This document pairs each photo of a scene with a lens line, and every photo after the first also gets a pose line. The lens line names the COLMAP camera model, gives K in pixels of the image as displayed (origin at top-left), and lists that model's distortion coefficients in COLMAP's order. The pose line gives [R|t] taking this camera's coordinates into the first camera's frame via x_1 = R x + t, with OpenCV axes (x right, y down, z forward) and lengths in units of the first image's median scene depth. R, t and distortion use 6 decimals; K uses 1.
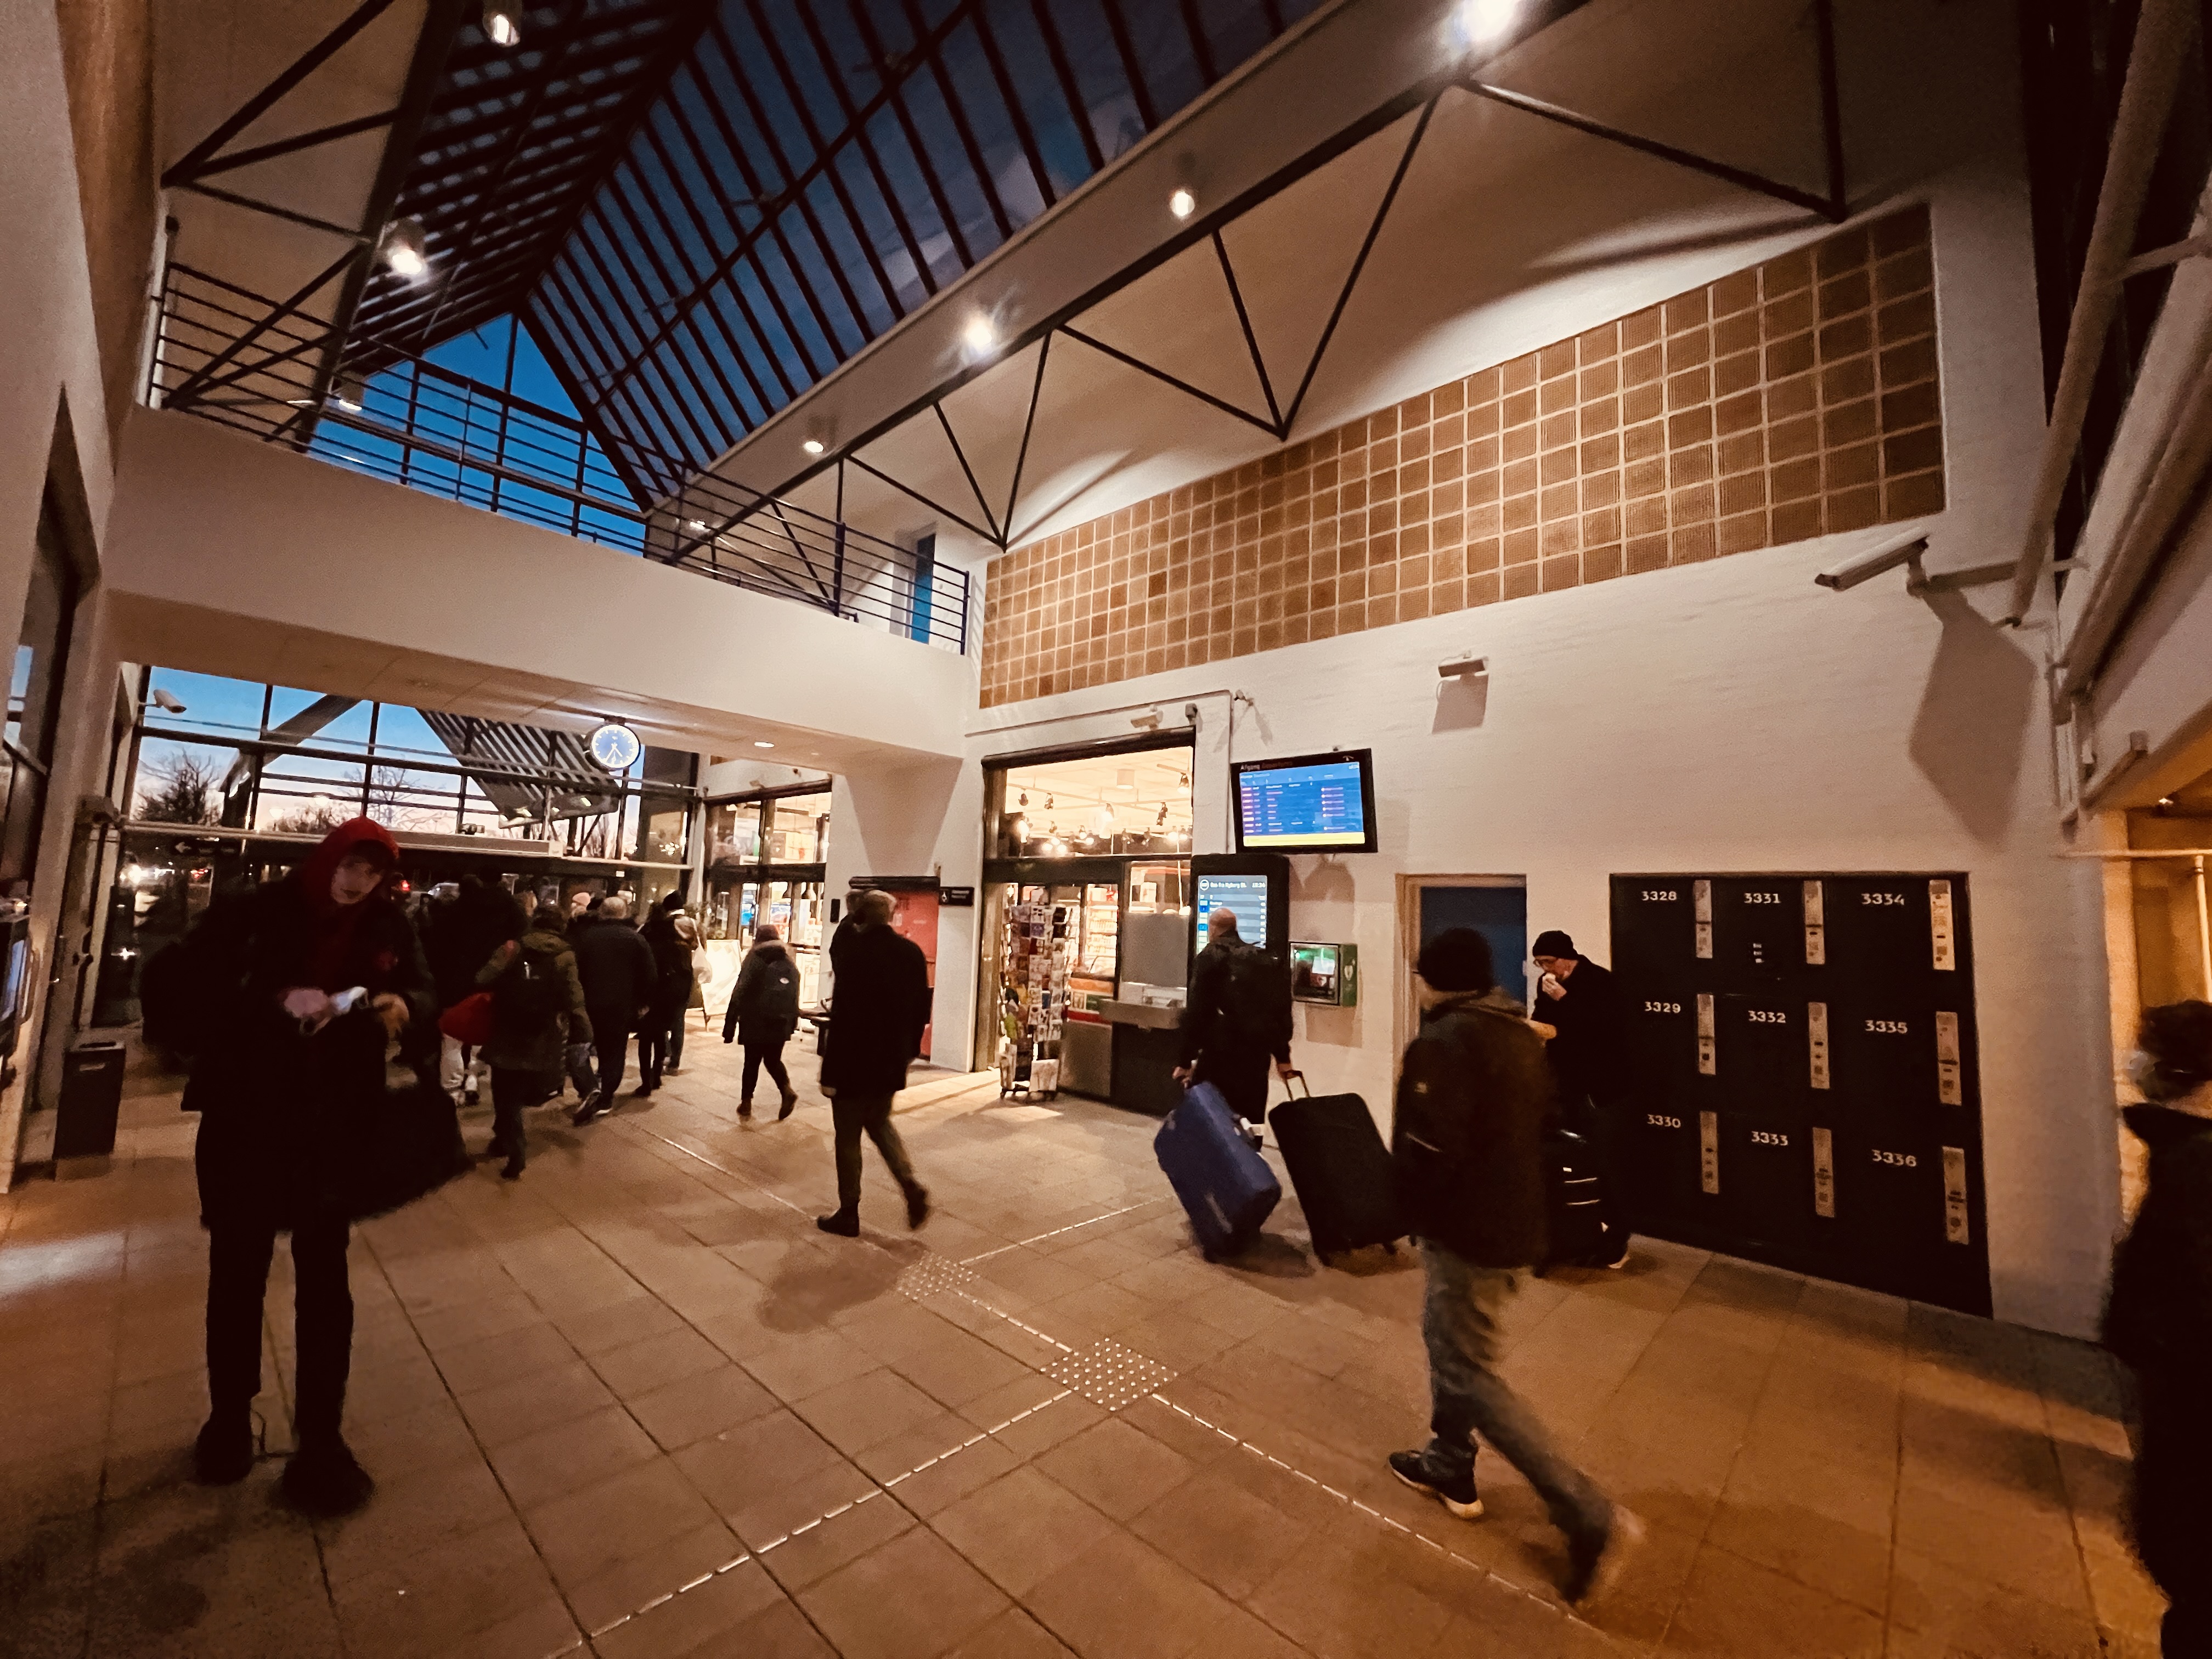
lens RADIAL K [[886.7, 0, 1108.5], [0, 886.7, 831.4], [0, 0, 1]] dist [0.001688, 0.000058]
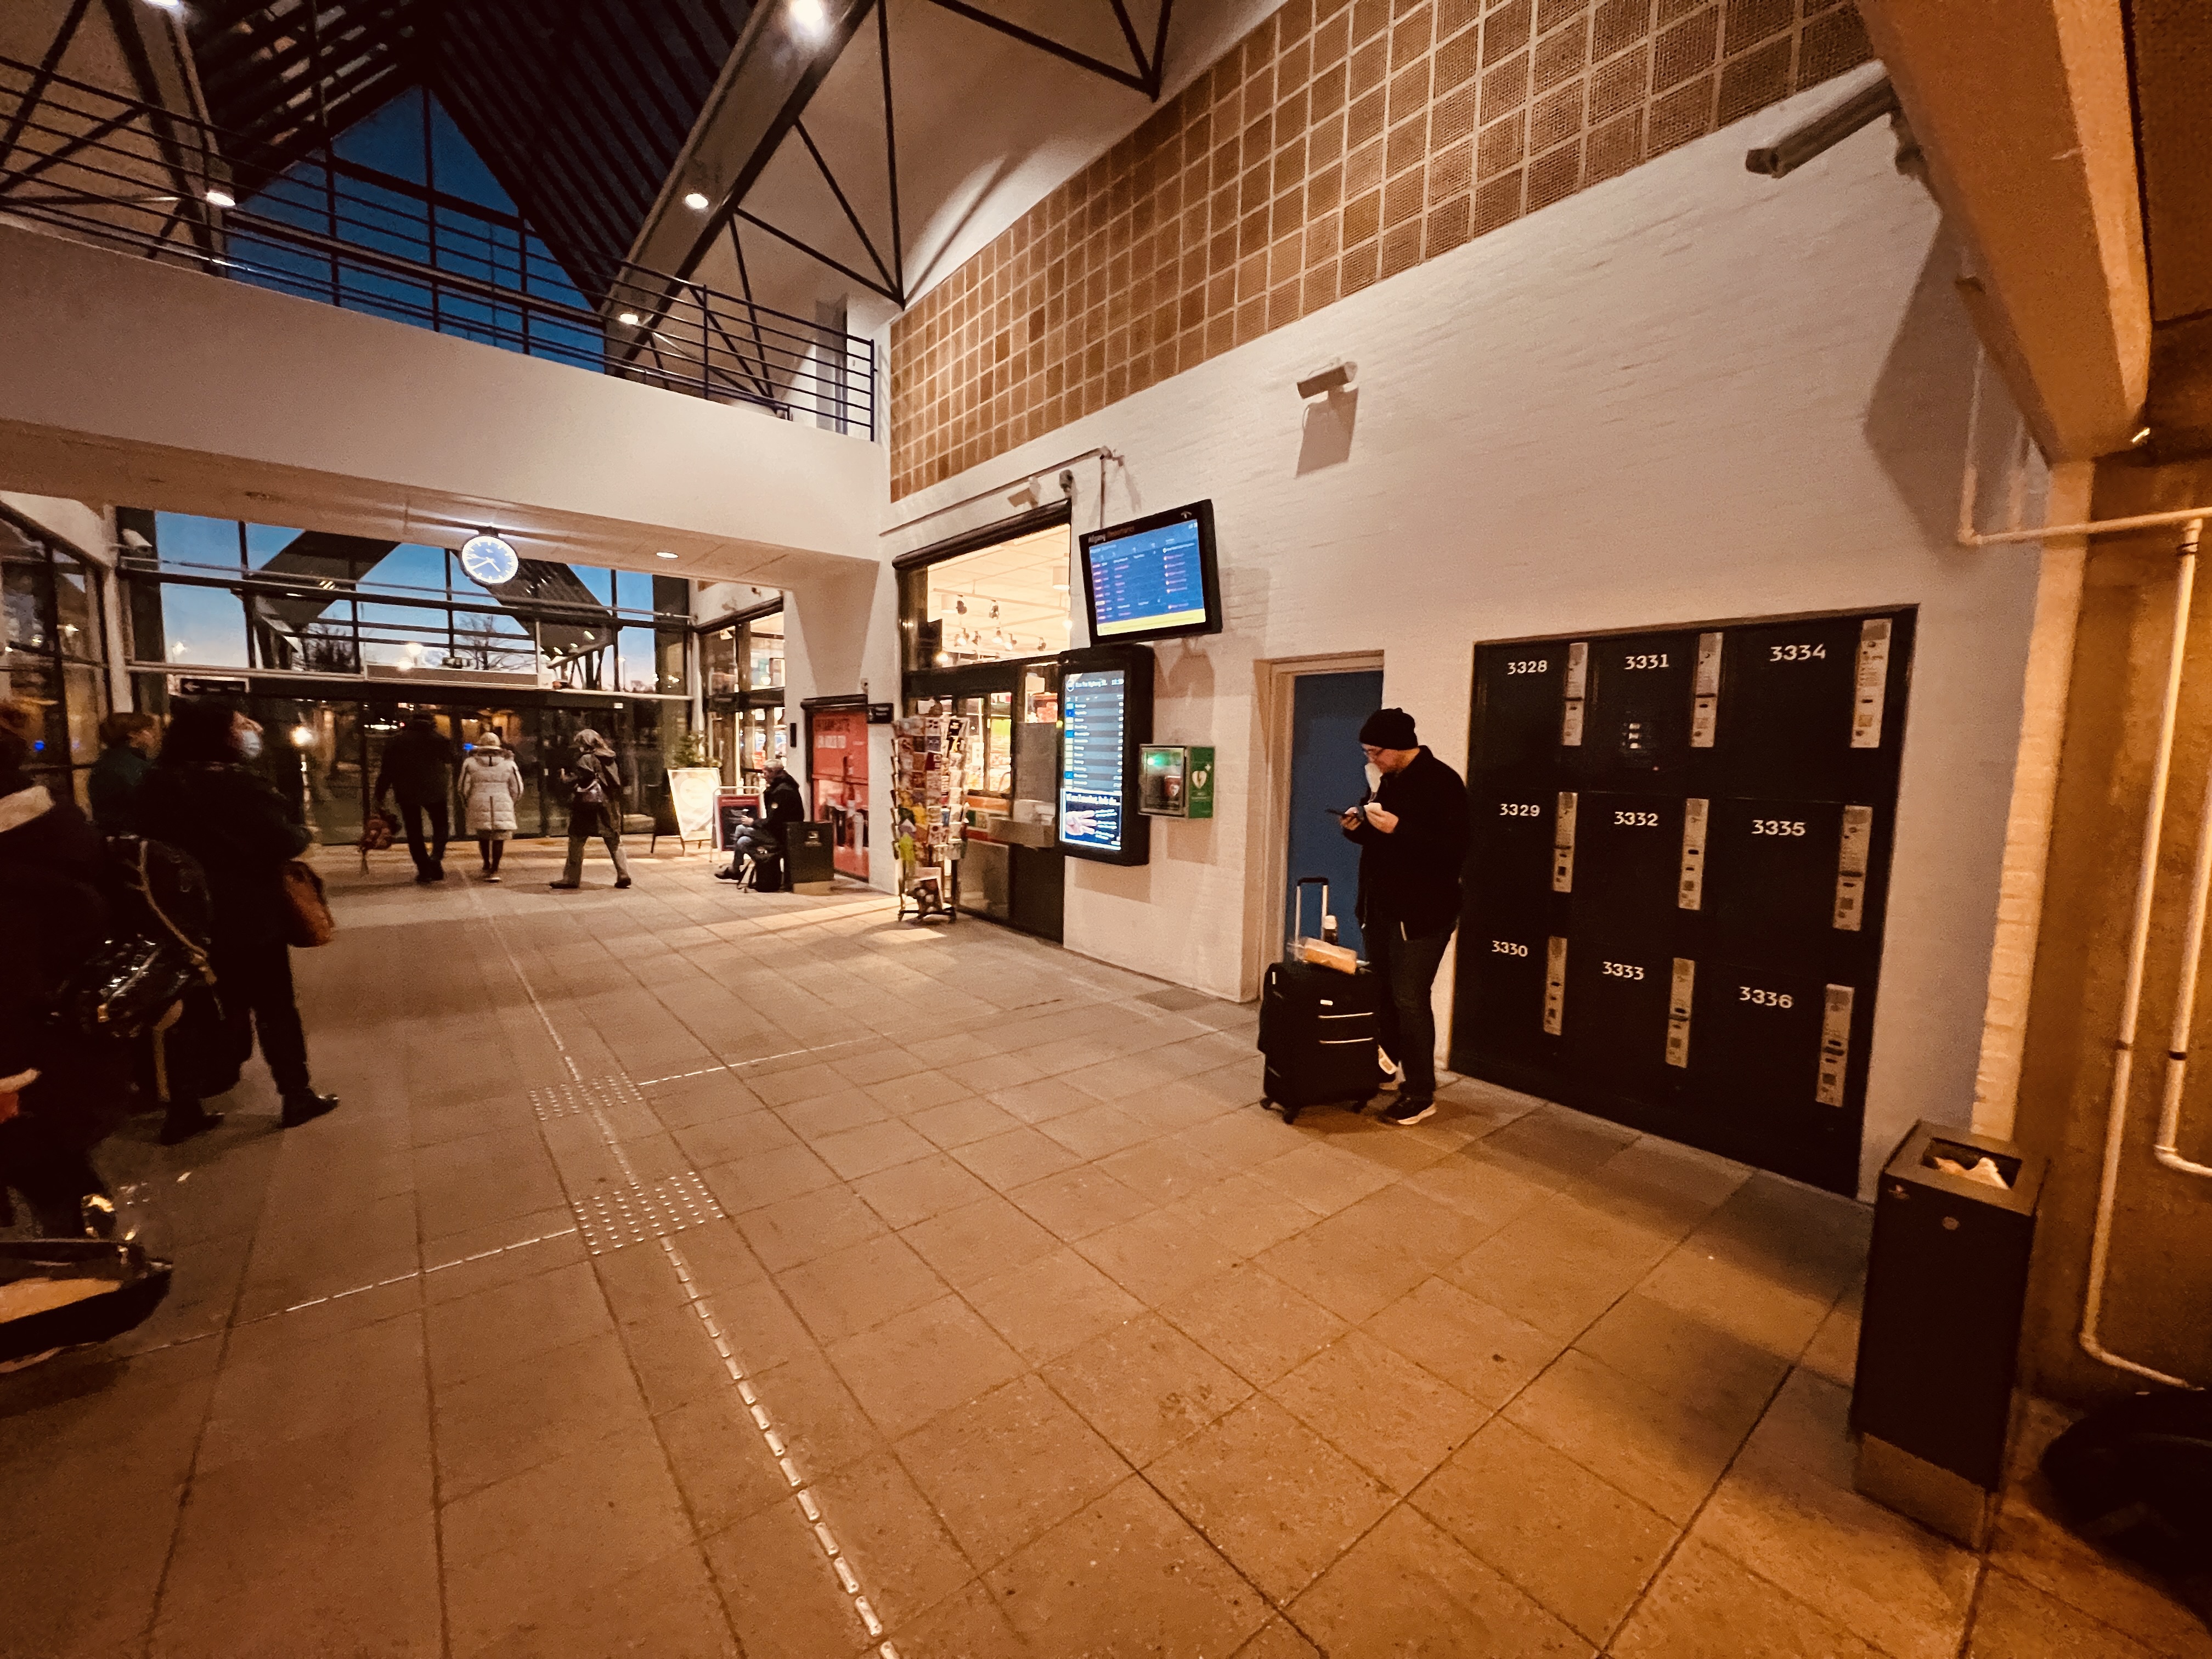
lens RADIAL K [[893.0, 0, 1088.0], [0, 893.0, 833.3], [0, 0, 1]] dist [-0.003188, -0.000380]
pose [[0.989380, -0.006412, -0.145209, 0.245339], [0.033554, 0.982118, 0.185250, 0.040116], [0.141425, -0.188155, 0.971904, 0.117680]]
